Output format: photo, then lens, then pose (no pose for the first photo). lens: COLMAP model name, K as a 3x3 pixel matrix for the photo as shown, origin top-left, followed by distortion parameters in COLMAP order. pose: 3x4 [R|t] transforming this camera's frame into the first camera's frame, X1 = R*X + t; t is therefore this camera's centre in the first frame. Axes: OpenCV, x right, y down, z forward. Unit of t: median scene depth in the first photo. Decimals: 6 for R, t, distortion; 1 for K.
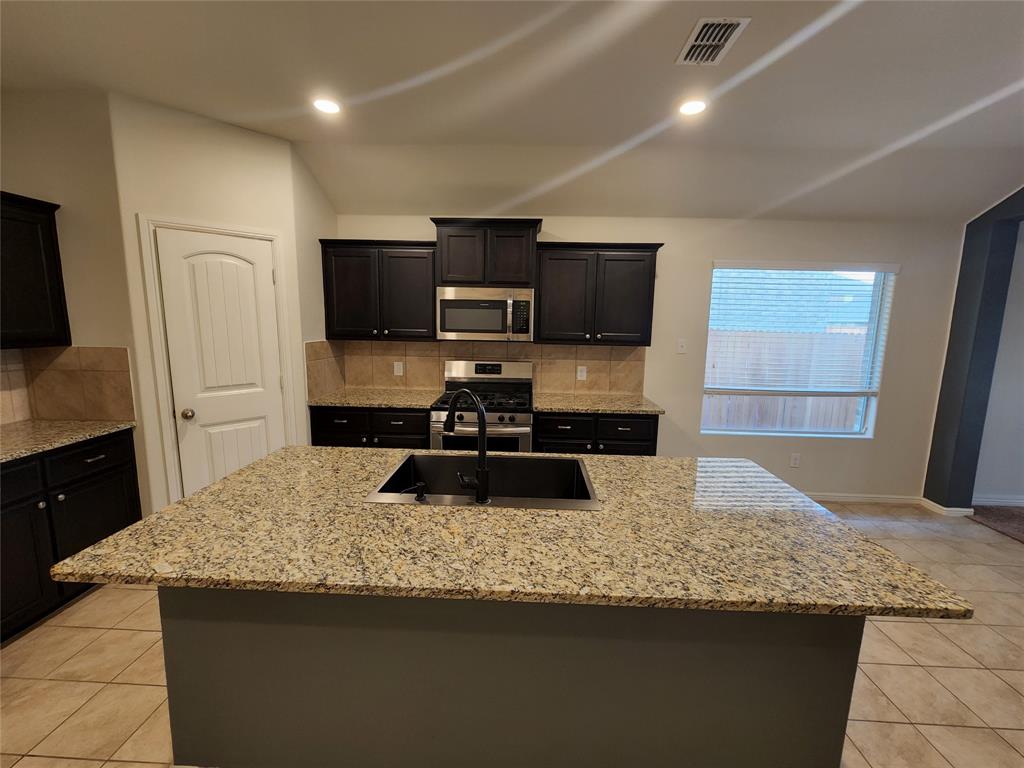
lens RADIAL K [[423.4, 0, 515.0], [0, 423.4, 381.3], [0, 0, 1]] dist [-0.003577, 0.001193]
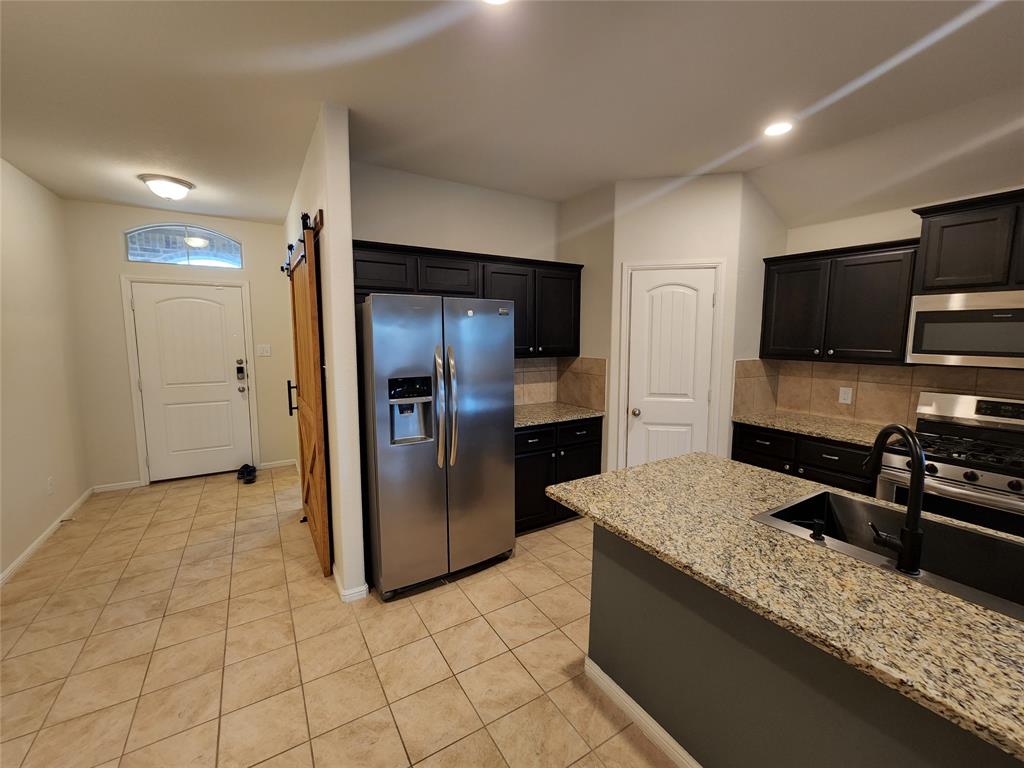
lens RADIAL K [[423.4, 0, 514.0], [0, 423.4, 381.7], [0, 0, 1]] dist [-0.003577, 0.001193]
pose [[0.556016, 0.079989, -0.827314, 0.063910], [-0.113662, 0.993325, 0.019651, 0.002012], [0.823364, 0.083108, 0.561396, -0.028792]]
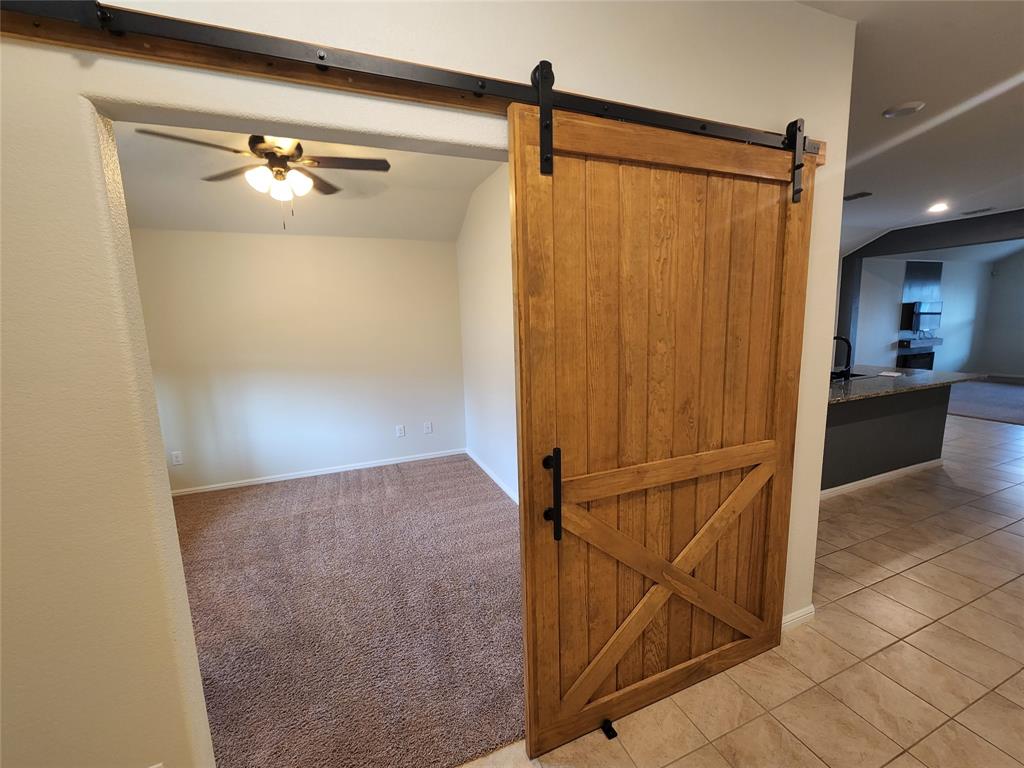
lens RADIAL K [[423.4, 0, 515.1], [0, 423.4, 385.0], [0, 0, 1]] dist [-0.003577, 0.001193]
pose [[0.908558, -0.110428, 0.402900, -1.389769], [0.105640, 0.993817, 0.034165, 0.008095], [-0.404182, 0.011522, 0.914606, -0.250676]]
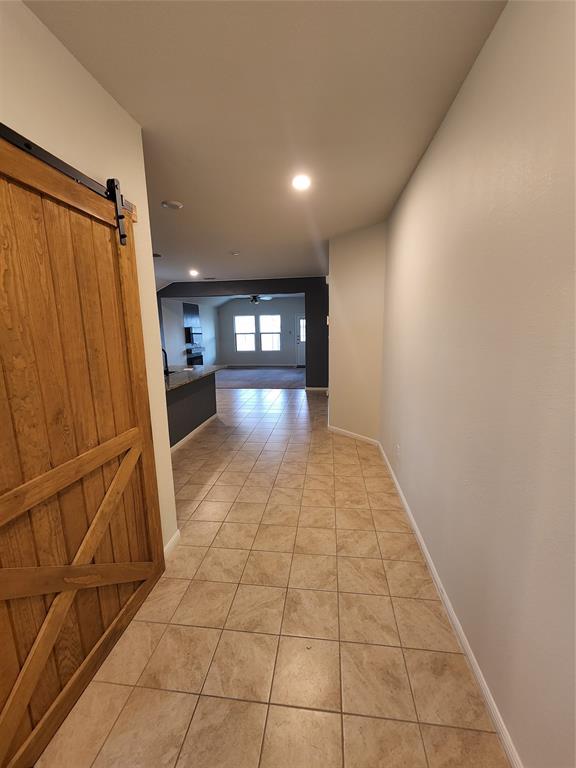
lens RADIAL K [[317.6, 0, 289.9], [0, 317.6, 384.1], [0, 0, 1]] dist [-0.003577, 0.001193]
pose [[0.085031, -0.194400, 0.977230, -1.364001], [0.162378, 0.970374, 0.178907, 0.008316], [-0.983058, 0.143468, 0.114078, -0.212847]]
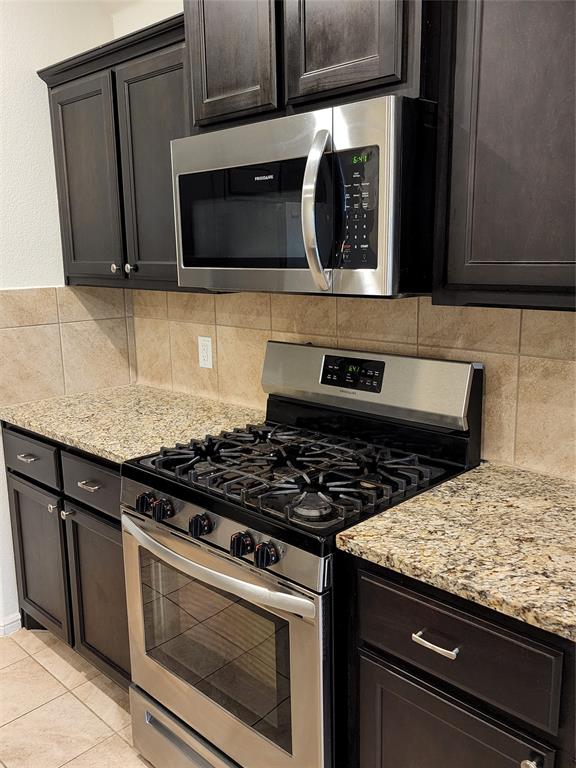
lens RADIAL K [[668.7, 0, 275.6], [0, 668.7, 381.3], [0, 0, 1]] dist [0.085868, -0.025809]
pose [[0.729968, 0.100163, -0.676102, 0.299761], [-0.066455, 0.994918, 0.075644, -0.068344], [0.680243, -0.010287, 0.732915, 0.640393]]
